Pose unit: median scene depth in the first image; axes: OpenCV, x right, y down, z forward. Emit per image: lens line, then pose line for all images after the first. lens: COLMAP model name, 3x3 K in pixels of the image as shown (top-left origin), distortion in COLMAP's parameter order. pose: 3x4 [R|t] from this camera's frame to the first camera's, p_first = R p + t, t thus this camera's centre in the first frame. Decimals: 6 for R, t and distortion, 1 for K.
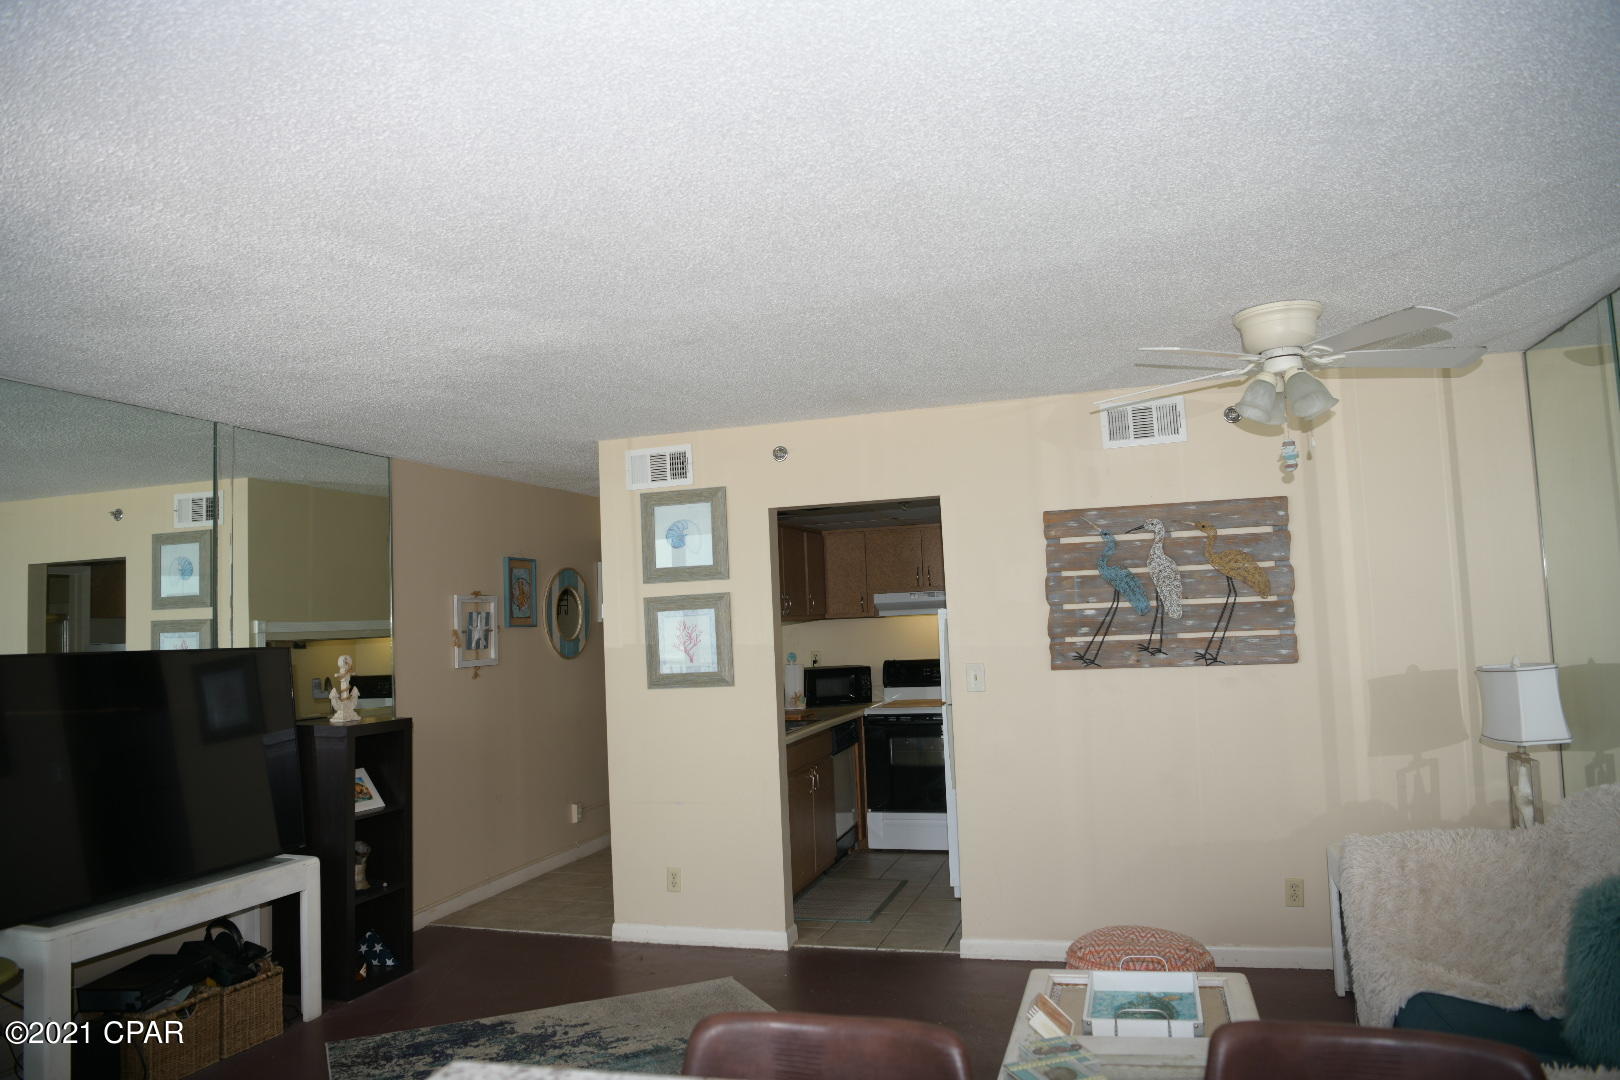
lens RADIAL K [[1121.0, 0, 804.2], [0, 1121.0, 539.4], [0, 0, 1]] dist [-0.069464, 0.015554]
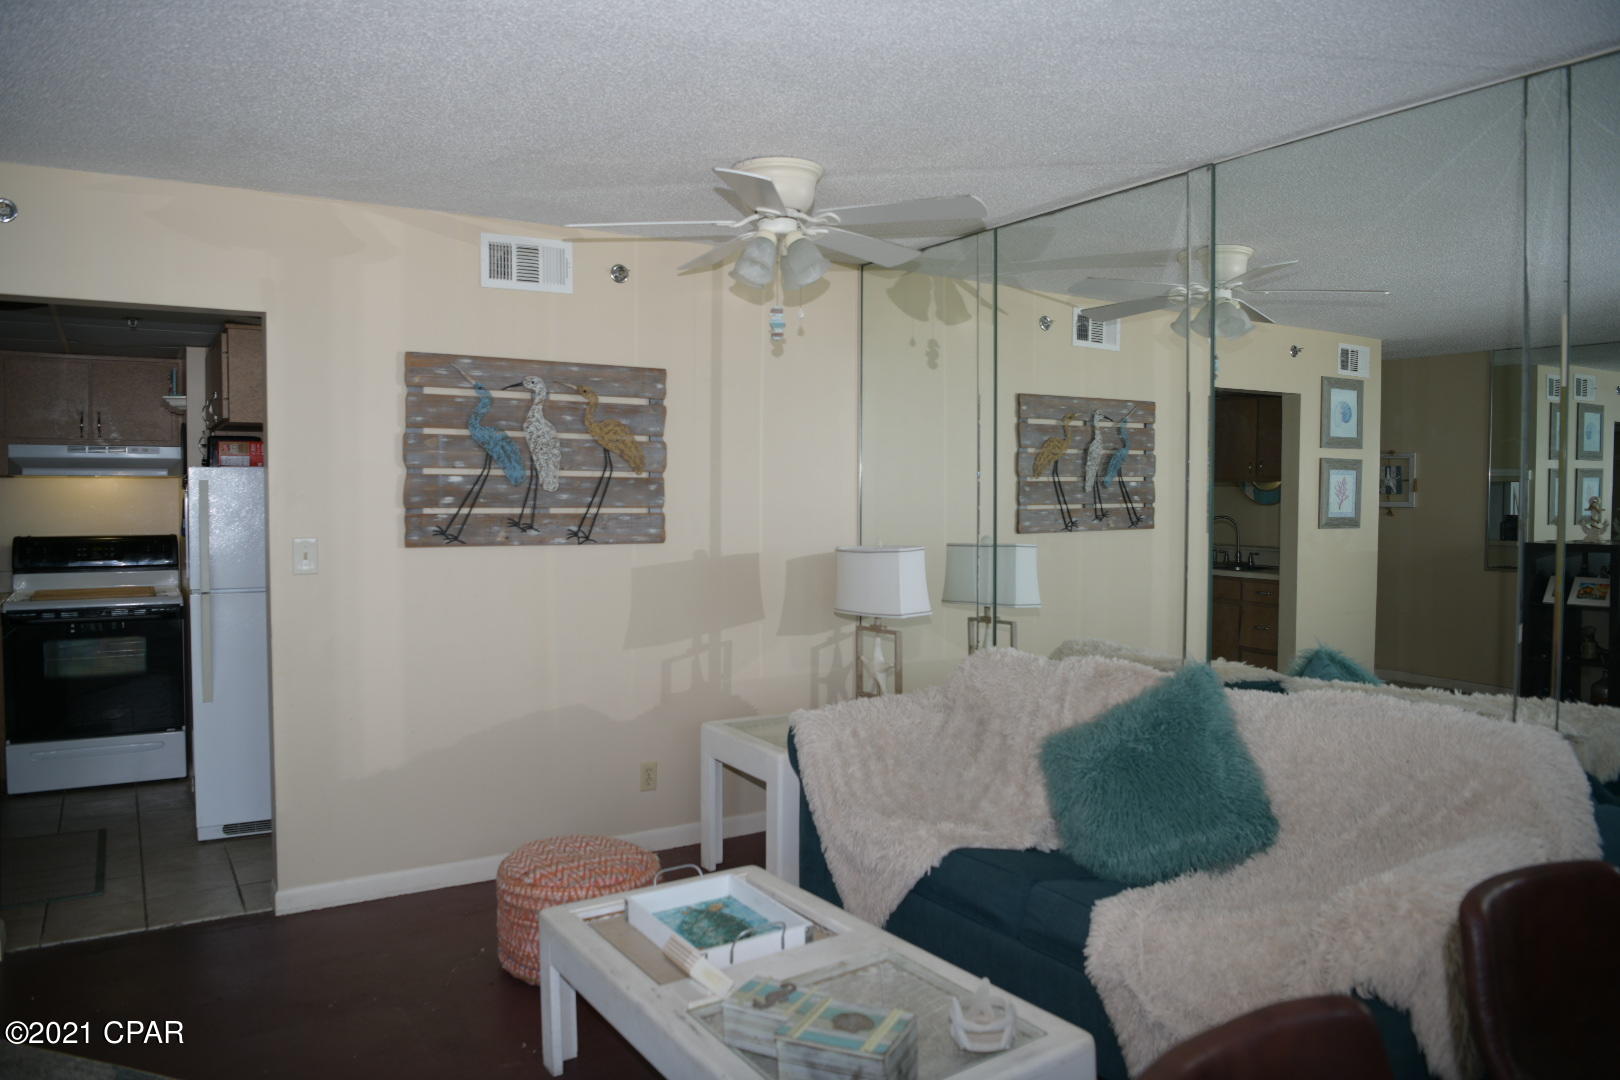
lens RADIAL K [[1121.0, 0, 807.7], [0, 1121.0, 537.8], [0, 0, 1]] dist [-0.069464, 0.015554]
pose [[0.652200, 0.015444, 0.757890, -0.206090], [-0.088542, 0.994501, 0.055930, 0.039074], [-0.752859, -0.103582, 0.649981, 0.253421]]
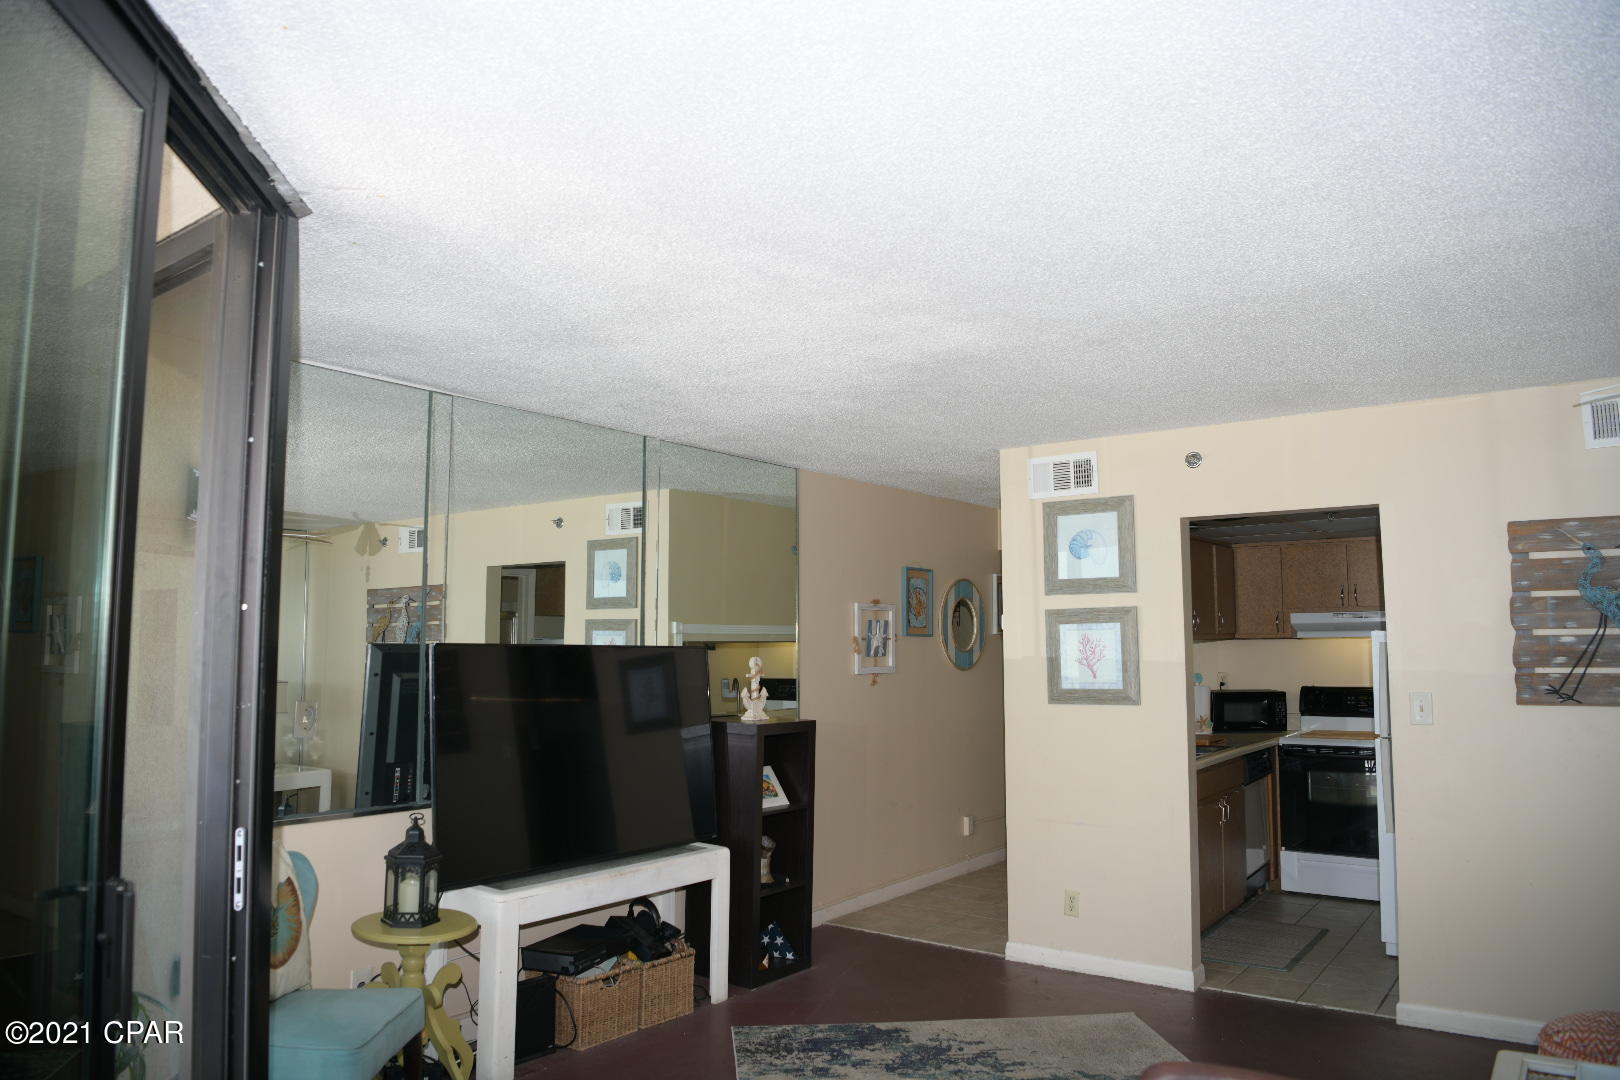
lens RADIAL K [[1121.0, 0, 804.5], [0, 1121.0, 538.9], [0, 0, 1]] dist [-0.069464, 0.015554]
pose [[0.943021, 0.007755, -0.332643, -0.020298], [-0.012300, 0.999858, -0.011559, 0.004959], [0.332506, 0.014991, 0.942982, 0.015879]]
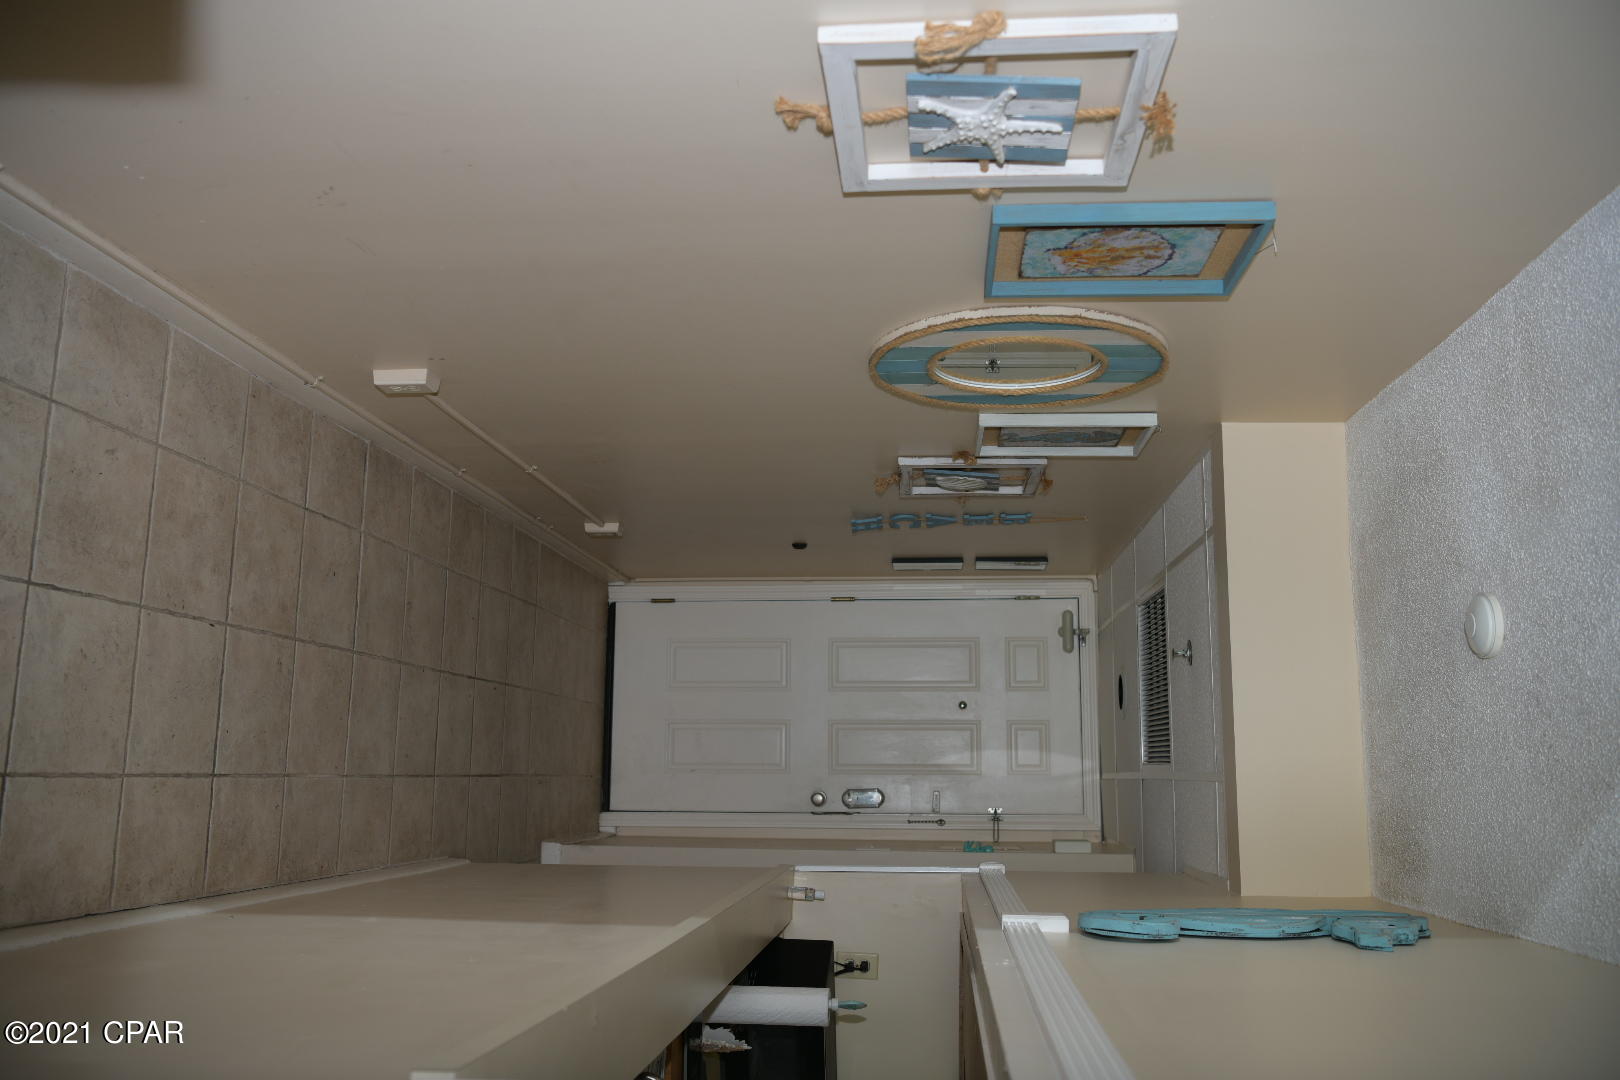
lens RADIAL K [[1378.0, 0, 808.6], [0, 1378.0, 539.8], [0, 0, 1]] dist [0.015374, 0.009020]
pose [[-0.017827, 0.992405, 0.121712, -0.315964], [-0.986363, -0.037376, 0.160284, 0.091460], [0.163616, -0.117195, 0.979538, 0.926179]]
